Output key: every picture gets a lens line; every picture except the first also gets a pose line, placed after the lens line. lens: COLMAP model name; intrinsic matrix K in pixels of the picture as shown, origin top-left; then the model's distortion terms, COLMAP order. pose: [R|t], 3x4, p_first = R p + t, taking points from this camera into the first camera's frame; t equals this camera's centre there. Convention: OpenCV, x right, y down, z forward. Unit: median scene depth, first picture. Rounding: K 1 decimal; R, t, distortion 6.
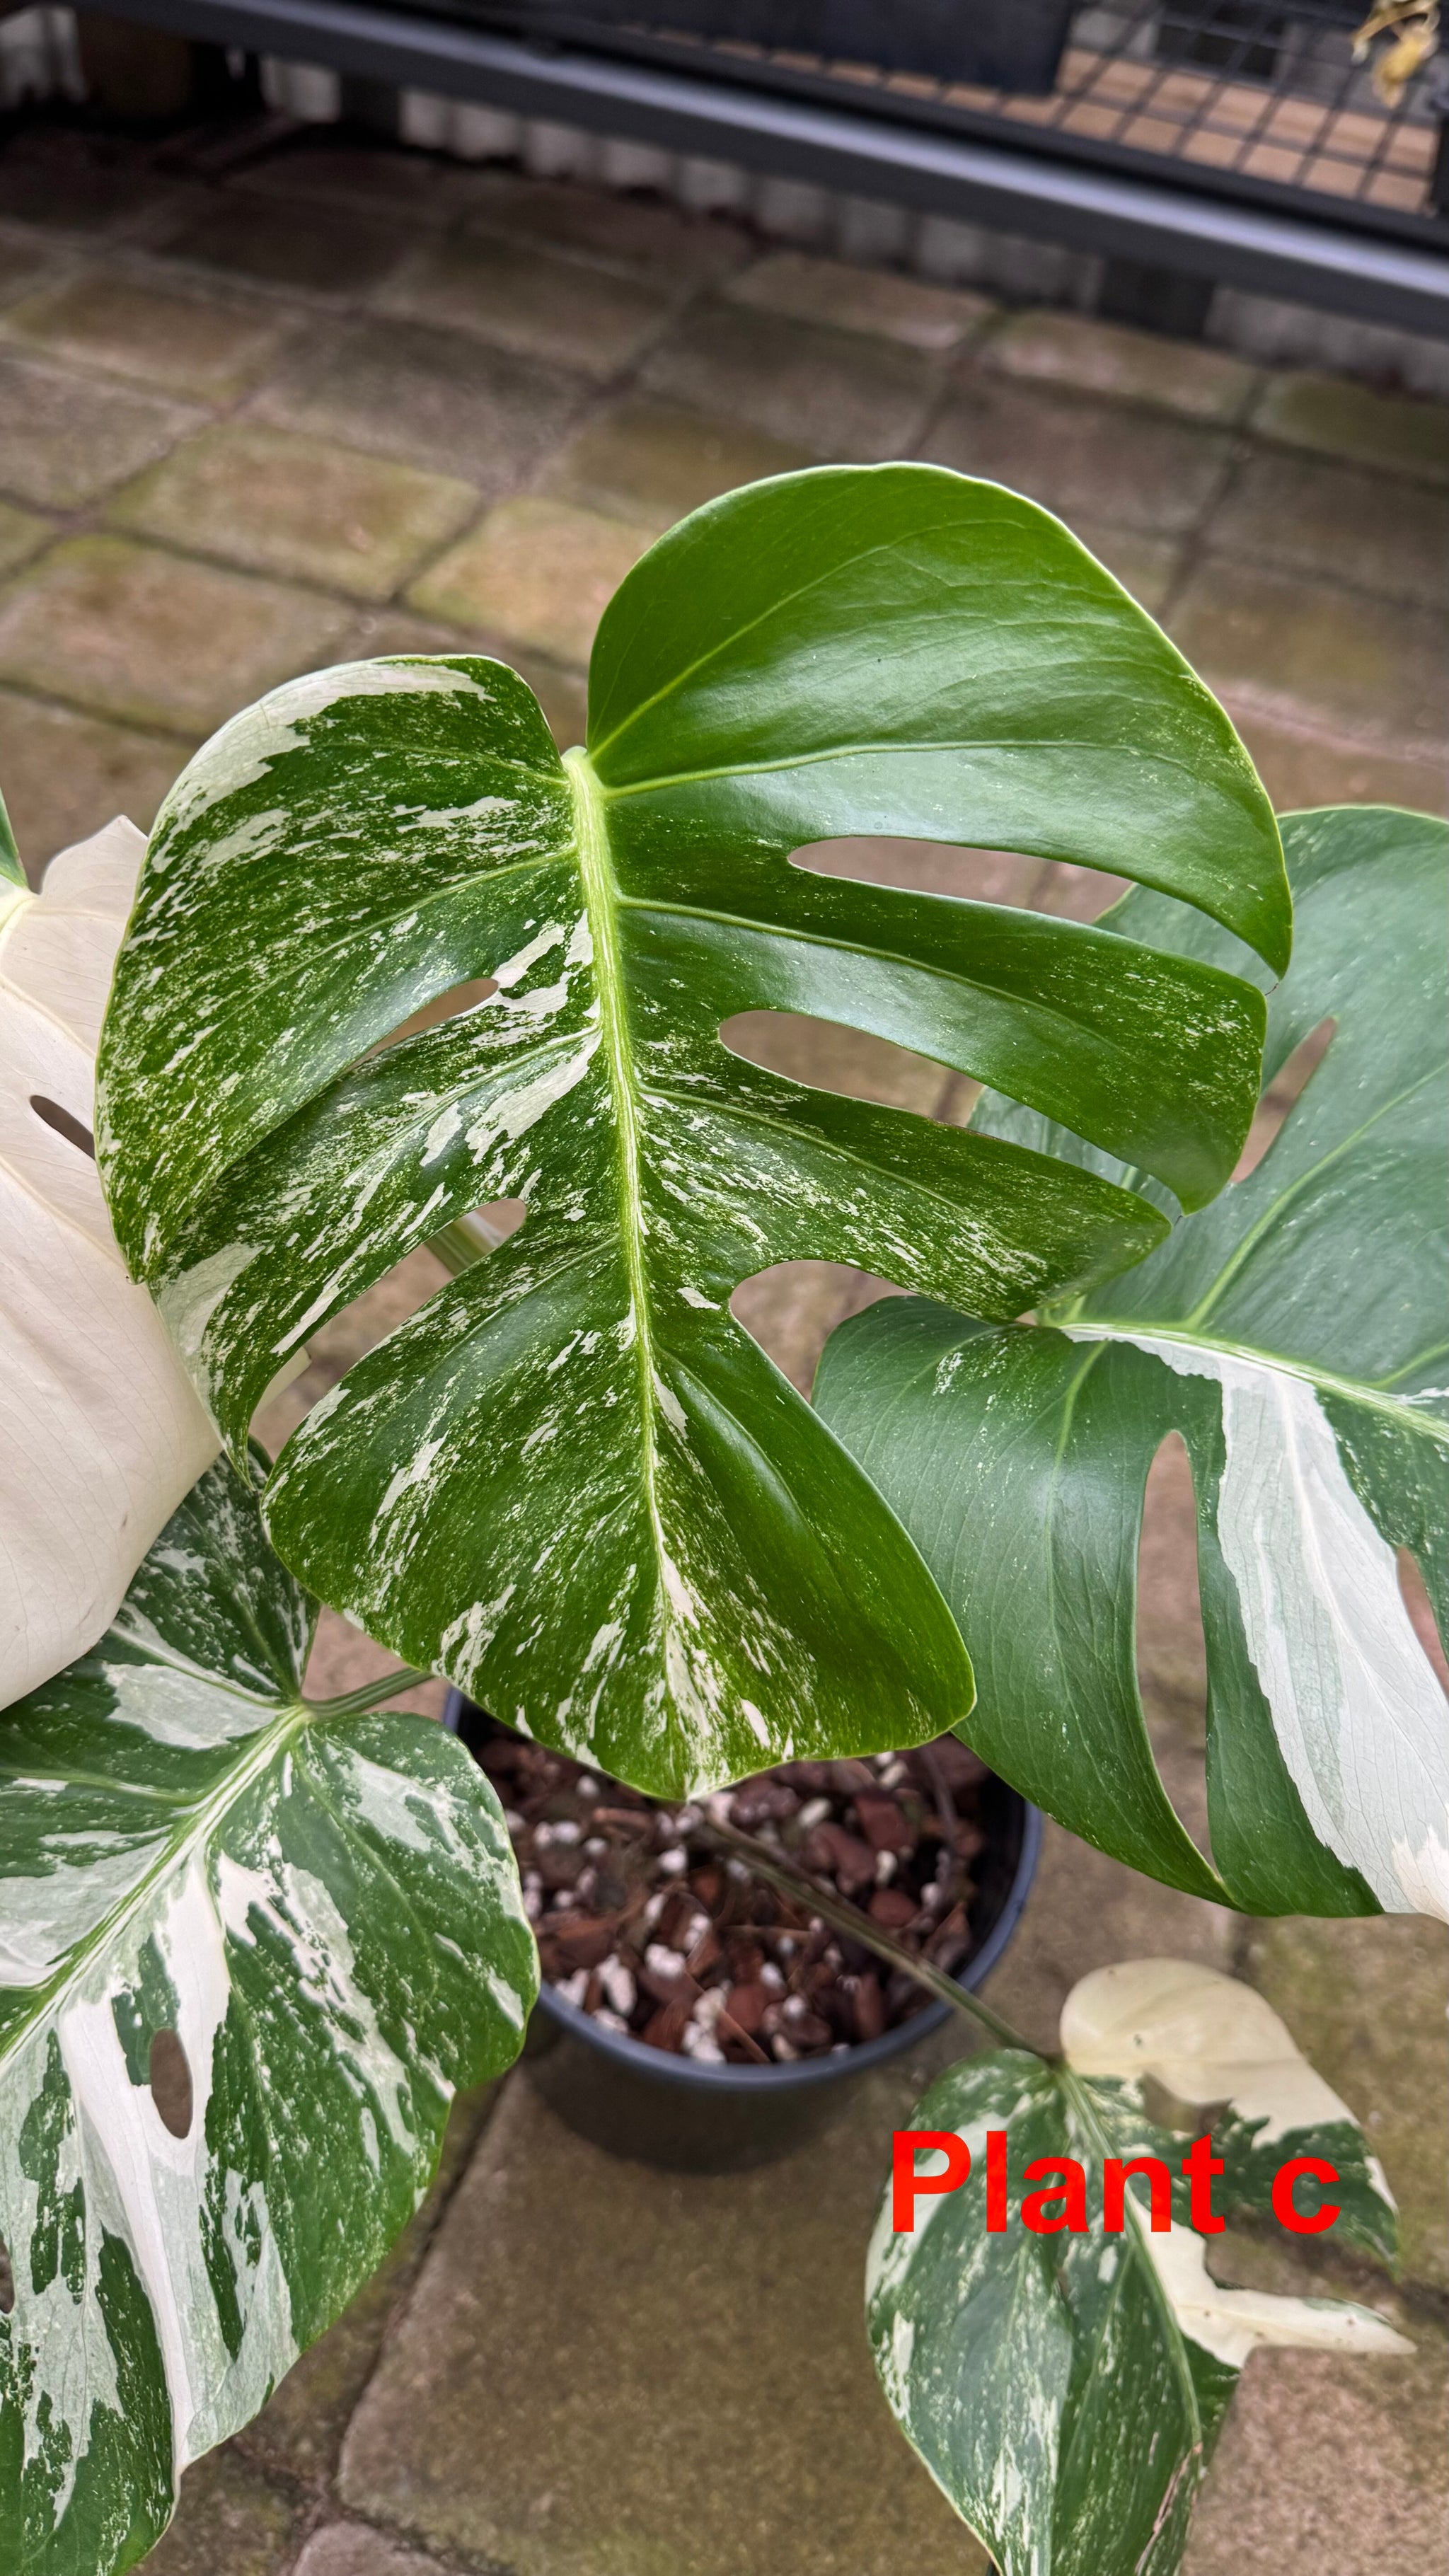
lens RADIAL K [[1859.9, 0, 743.7], [0, 1859.9, 1287.3], [0, 0, 1]] dist [0.088628, -0.214561]
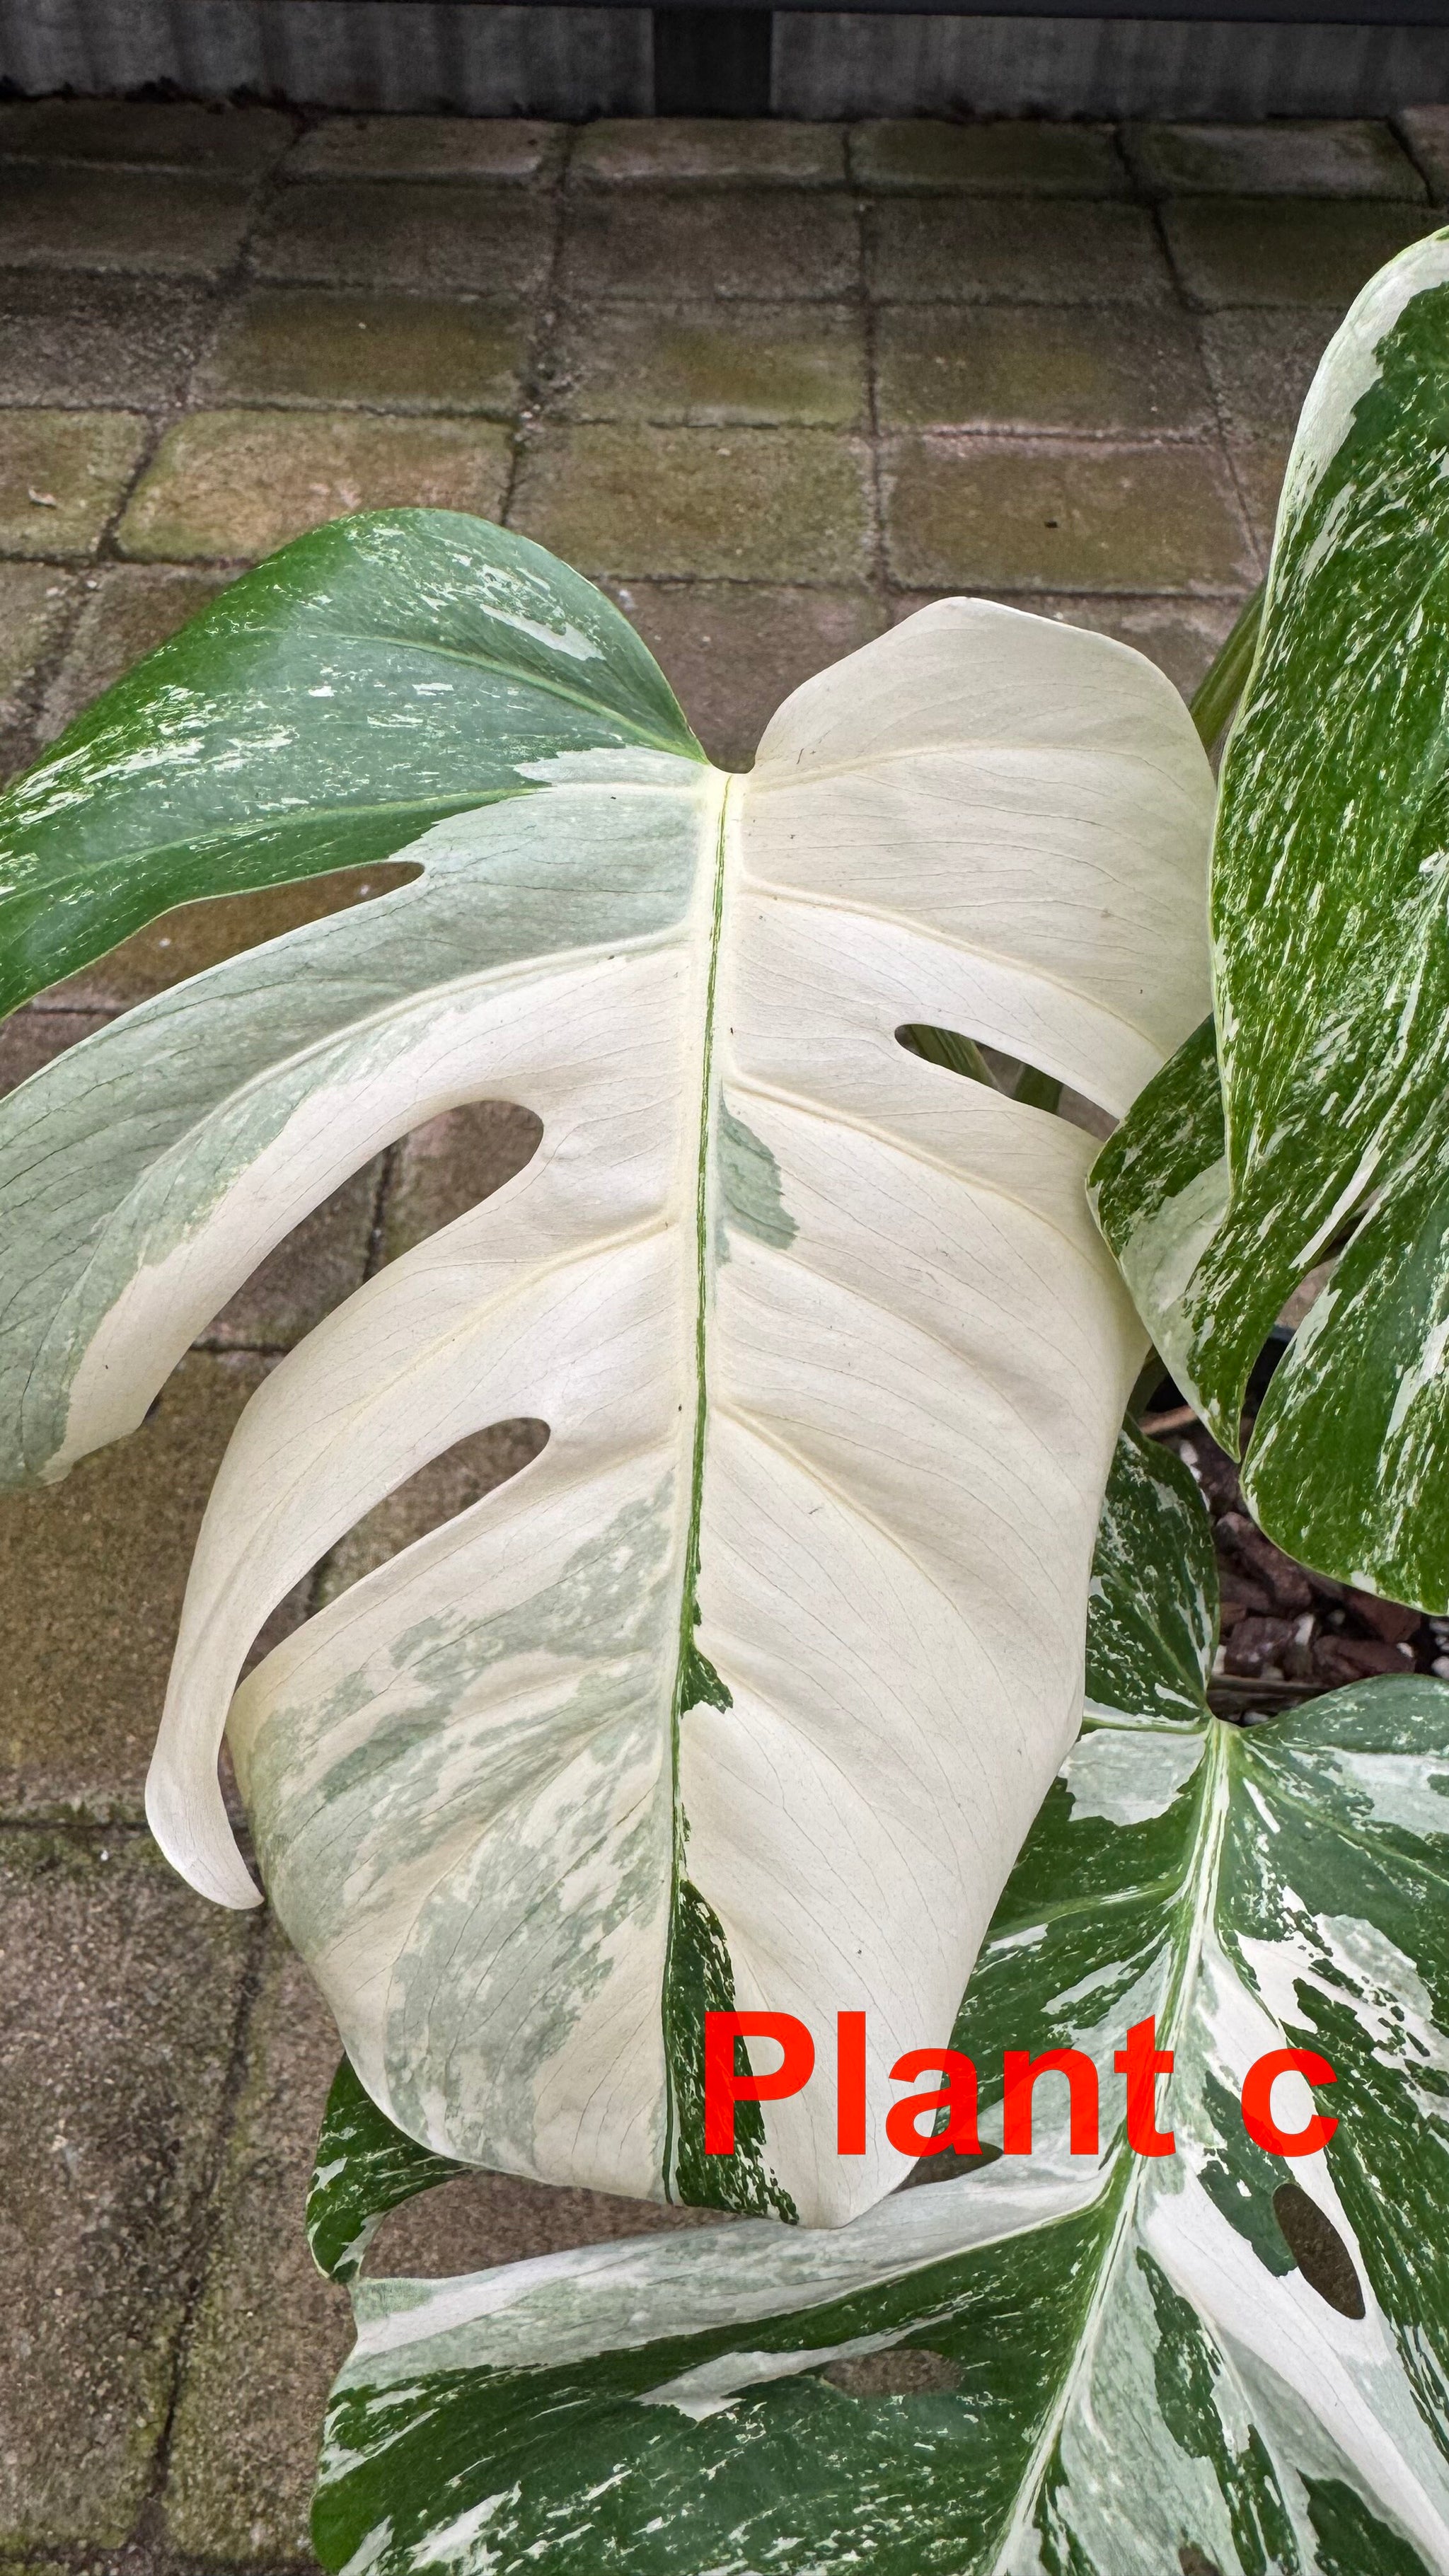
lens RADIAL K [[1827.6, 0, 720.7], [0, 1827.6, 1136.2], [0, 0, 1]] dist [-0.005796, 0.003293]
pose [[0.937763, -0.304867, 0.166302, -0.499624], [0.305380, 0.951950, 0.023116, -0.087029], [-0.165358, 0.029108, 0.985804, 0.297674]]
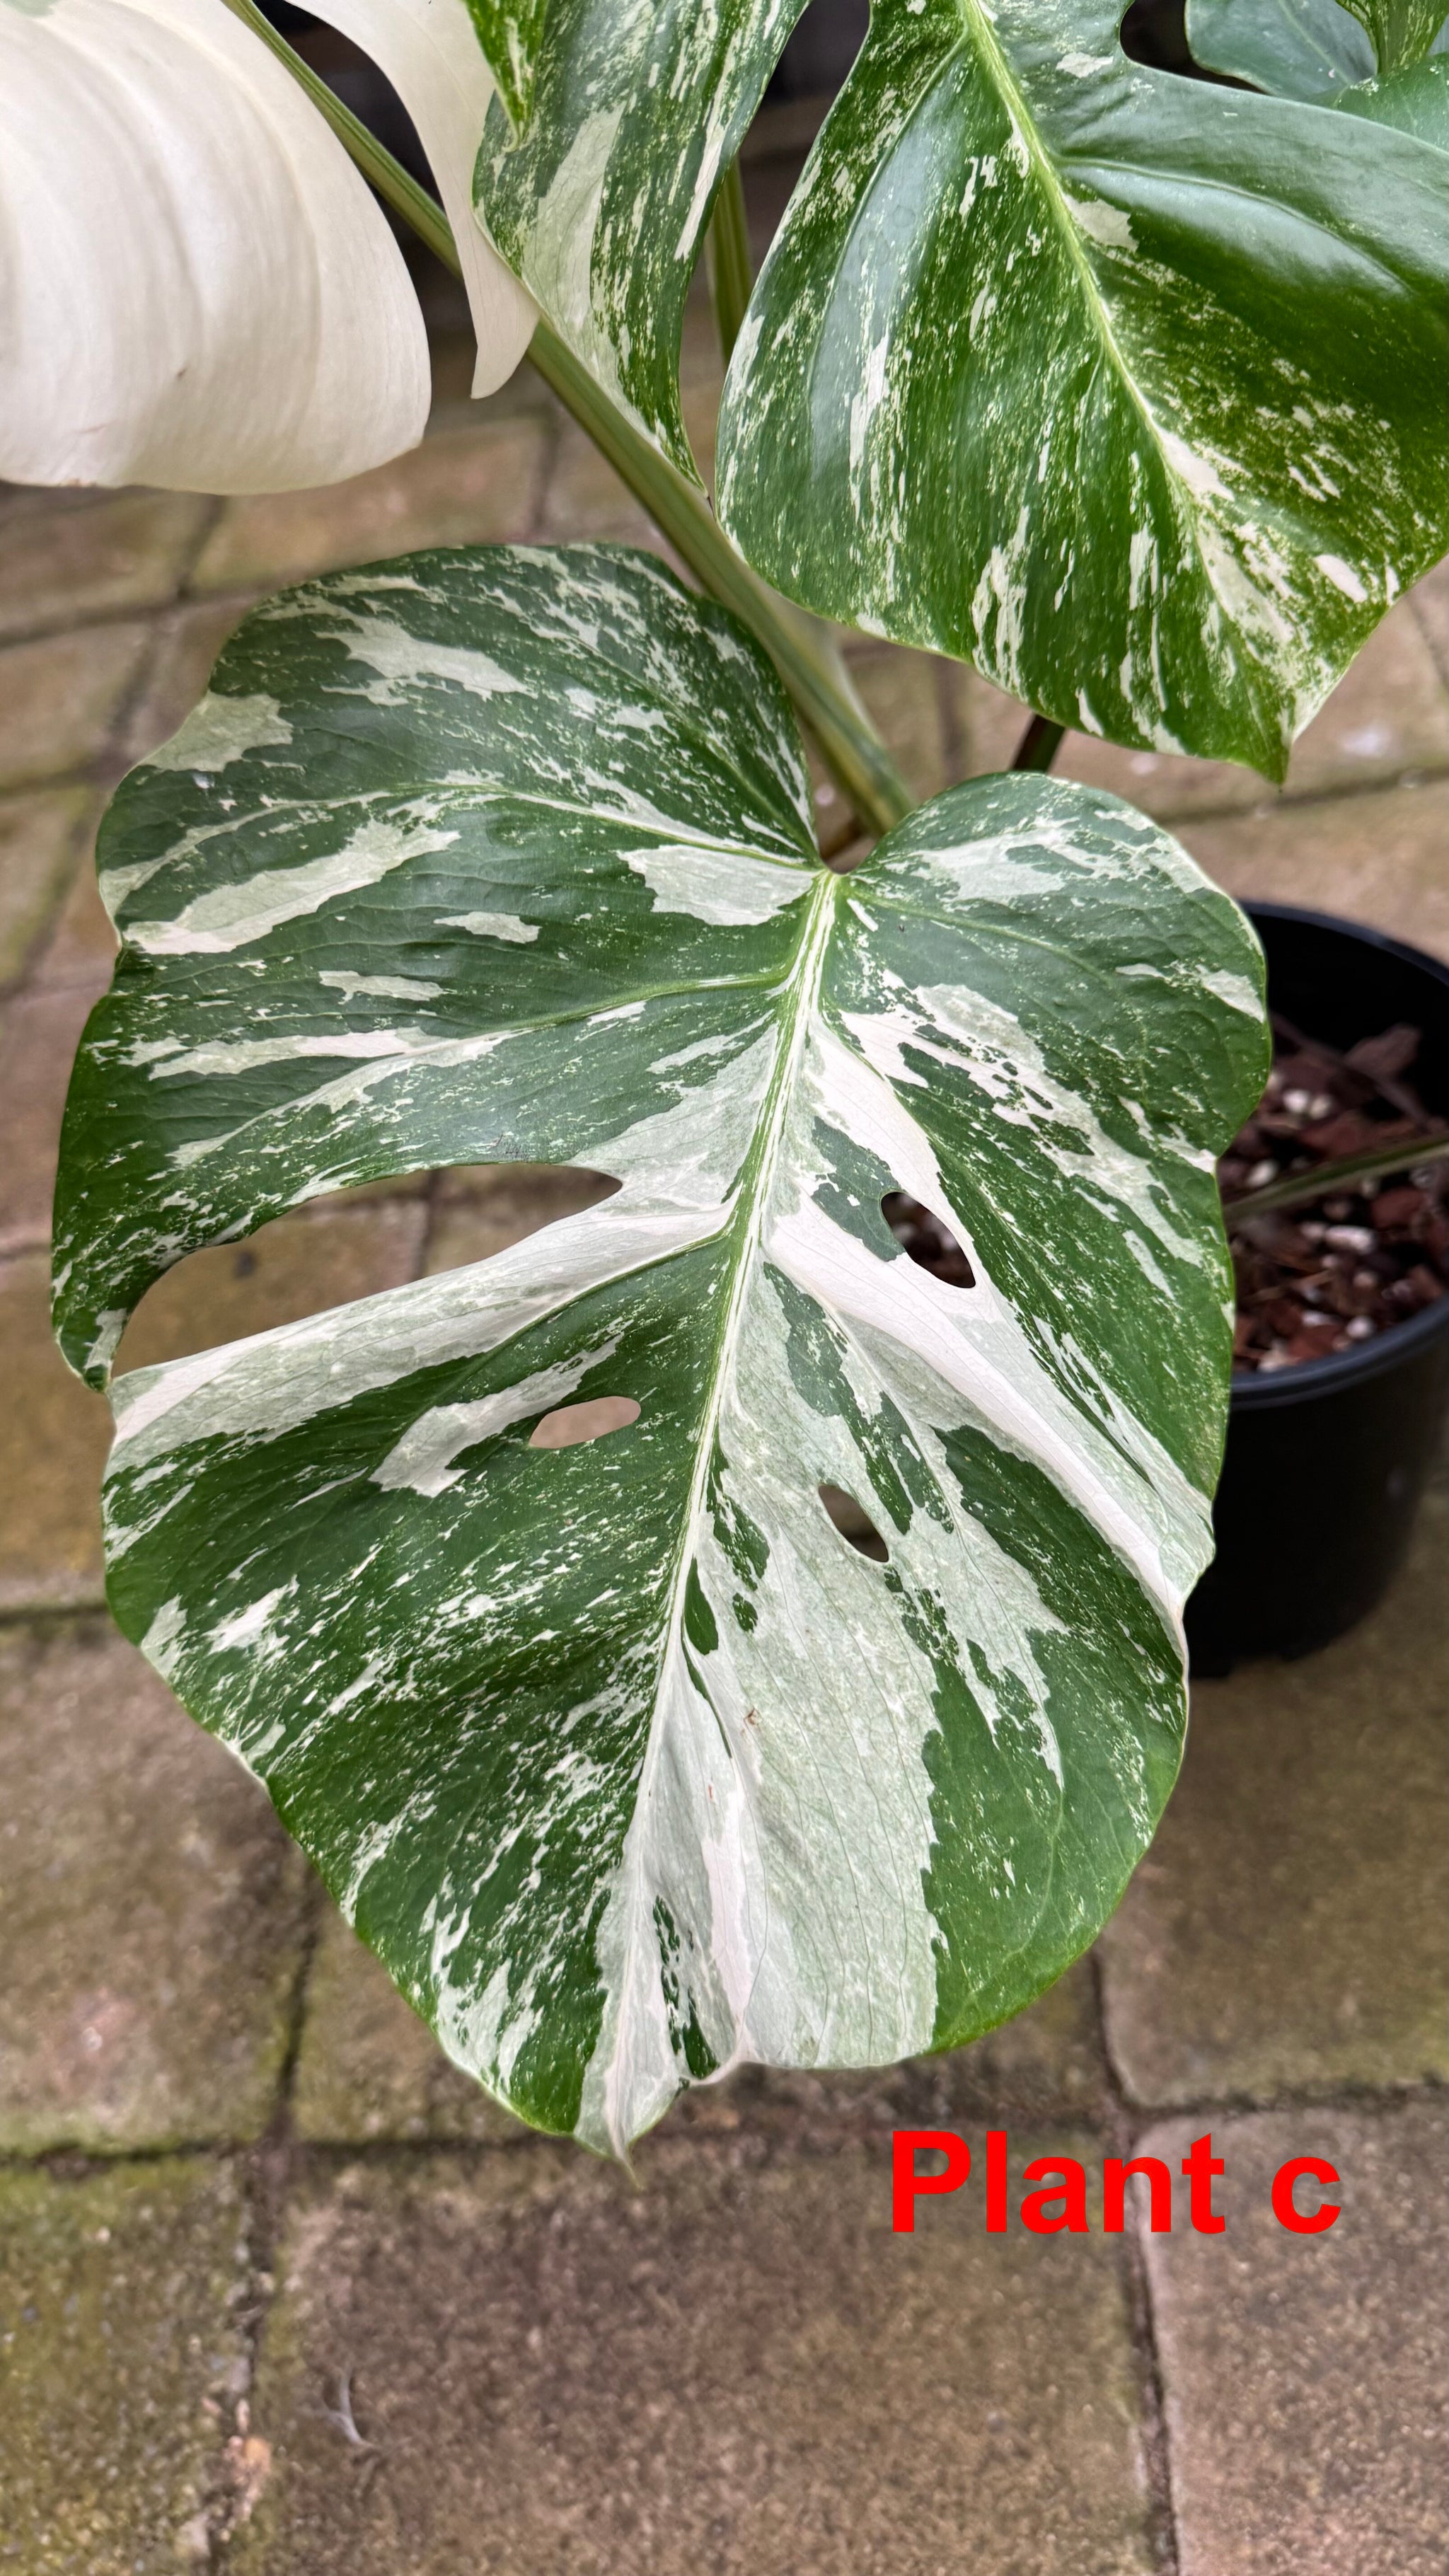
lens RADIAL K [[1824.4, 0, 708.2], [0, 1824.4, 1303.5], [0, 0, 1]] dist [0.157852, -0.284563]
pose [[0.889148, -0.457247, 0.018466, -0.406647], [0.457582, 0.887839, -0.048590, 0.430872], [0.005823, 0.051653, 0.998648, 0.187698]]
